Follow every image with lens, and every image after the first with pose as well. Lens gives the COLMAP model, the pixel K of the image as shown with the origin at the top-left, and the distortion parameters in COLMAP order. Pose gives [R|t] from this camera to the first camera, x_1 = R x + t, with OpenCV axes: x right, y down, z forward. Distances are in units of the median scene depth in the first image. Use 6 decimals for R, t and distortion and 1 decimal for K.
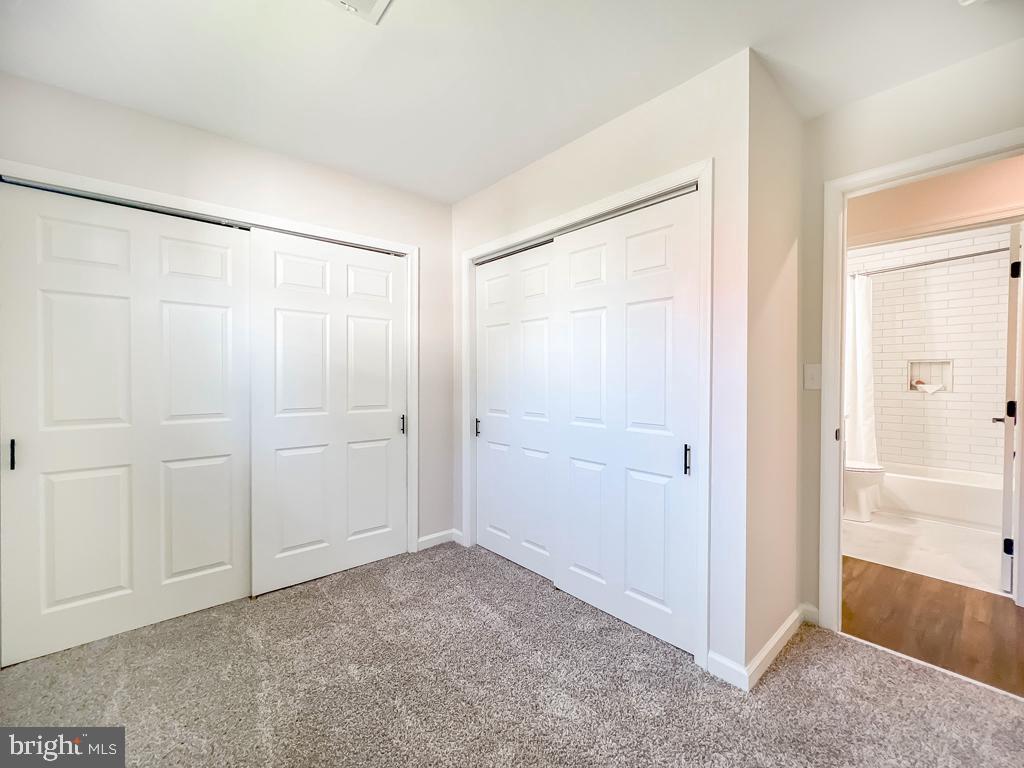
lens RADIAL K [[412.7, 0, 512.0], [0, 412.7, 384.0], [0, 0, 1]] dist [-0.000343, -0.000056]
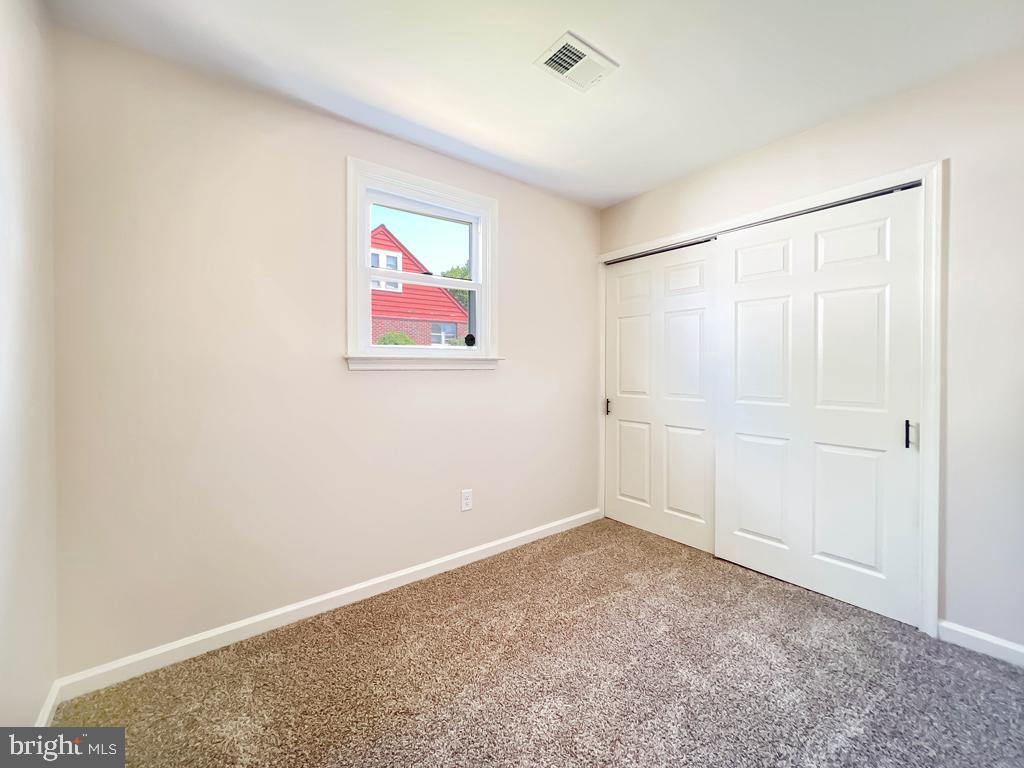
lens RADIAL K [[416.8, 0, 509.3], [0, 416.8, 369.3], [0, 0, 1]] dist [-0.000266, 0.000015]
pose [[-0.027396, 0.003992, -0.999617, 0.521081], [-0.012771, 0.999909, 0.004344, -0.004085], [0.999543, 0.012886, -0.027342, 0.428220]]
